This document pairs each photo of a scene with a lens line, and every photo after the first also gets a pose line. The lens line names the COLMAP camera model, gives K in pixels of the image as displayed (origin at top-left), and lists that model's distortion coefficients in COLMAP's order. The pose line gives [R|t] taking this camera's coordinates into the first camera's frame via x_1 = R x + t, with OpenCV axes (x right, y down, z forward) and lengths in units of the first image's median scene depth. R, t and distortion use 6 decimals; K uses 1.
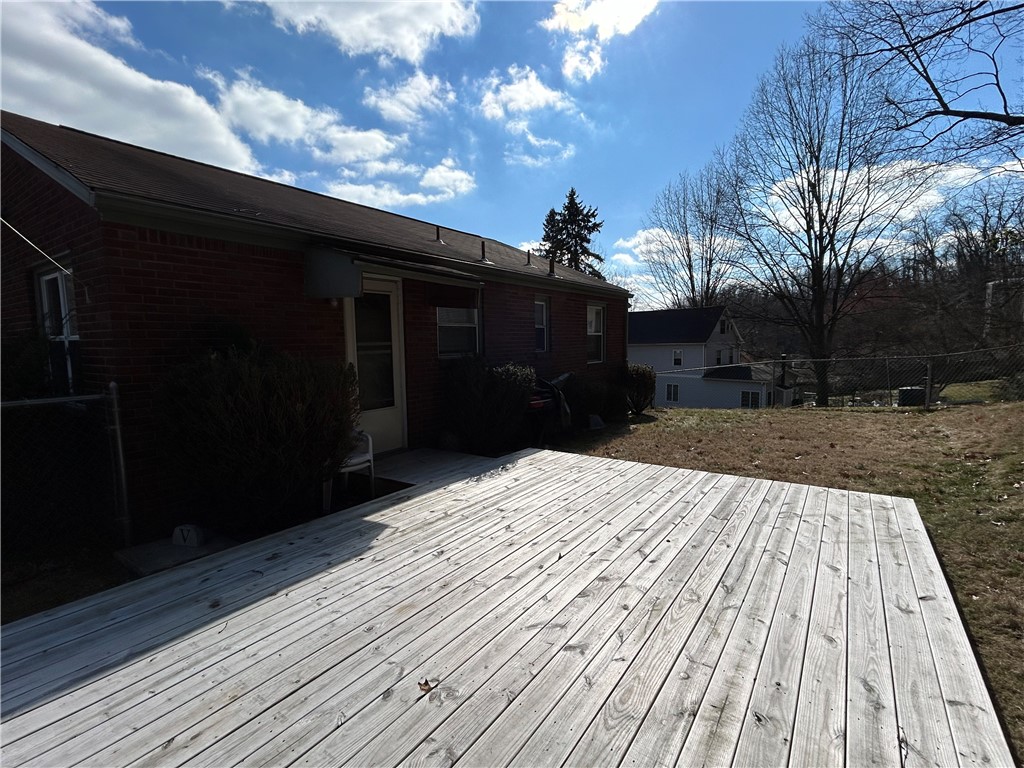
lens RADIAL K [[487.0, 0, 509.1], [0, 487.0, 386.2], [0, 0, 1]] dist [-0.000222, 0.001718]
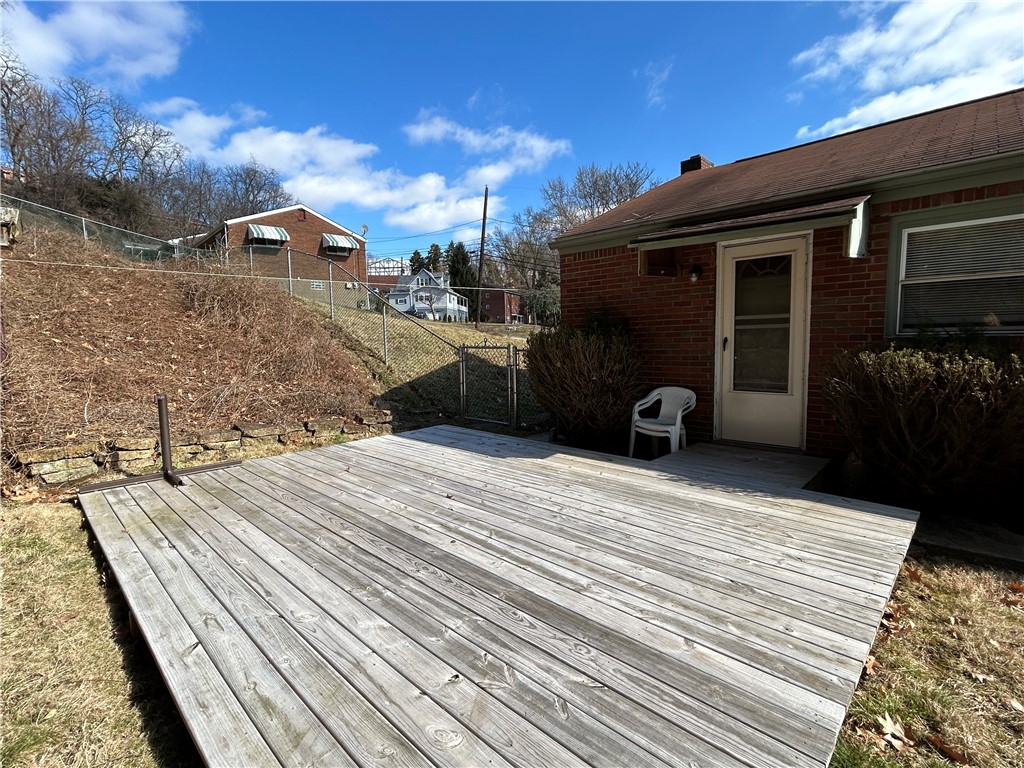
lens RADIAL K [[487.0, 0, 509.2], [0, 487.0, 381.3], [0, 0, 1]] dist [-0.000222, 0.001718]
pose [[-0.150681, 0.109550, -0.982494, 0.773243], [-0.069223, 0.990232, 0.121029, -0.055632], [0.986156, 0.086248, -0.141626, 0.812192]]
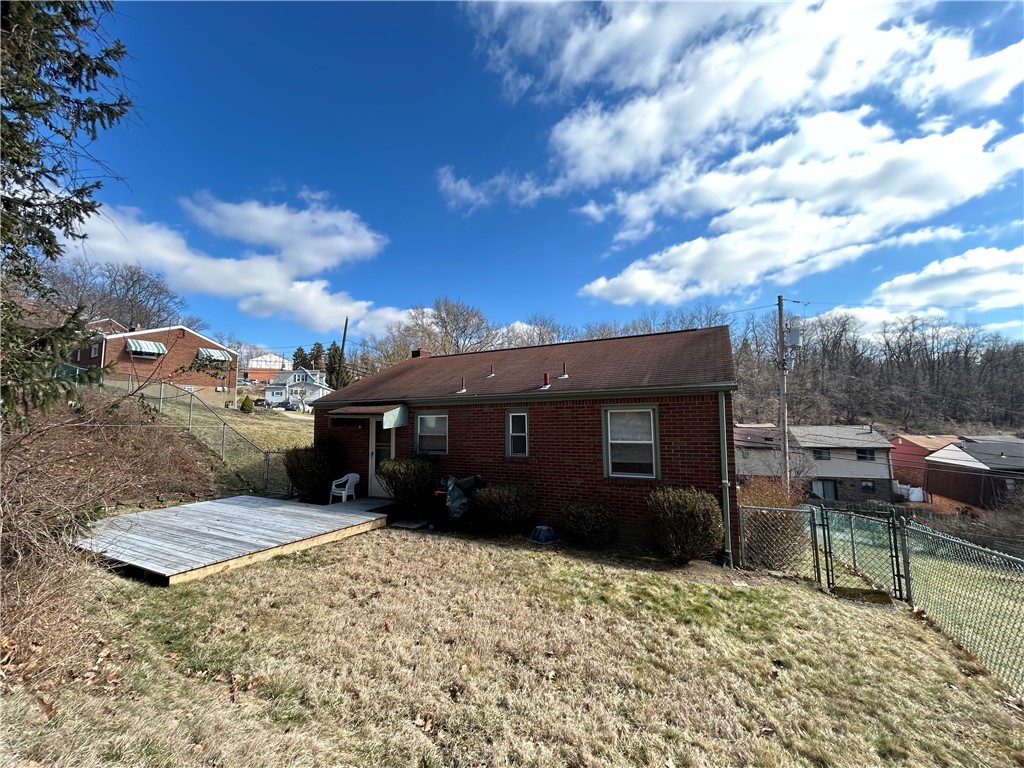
lens RADIAL K [[412.1, 0, 508.6], [0, 412.1, 386.0], [0, 0, 1]] dist [0.003805, 0.000258]
pose [[0.129966, -0.068520, -0.989148, 1.893303], [-0.086430, 0.993029, -0.080145, -0.285533], [0.987744, 0.095909, 0.123138, 1.521753]]
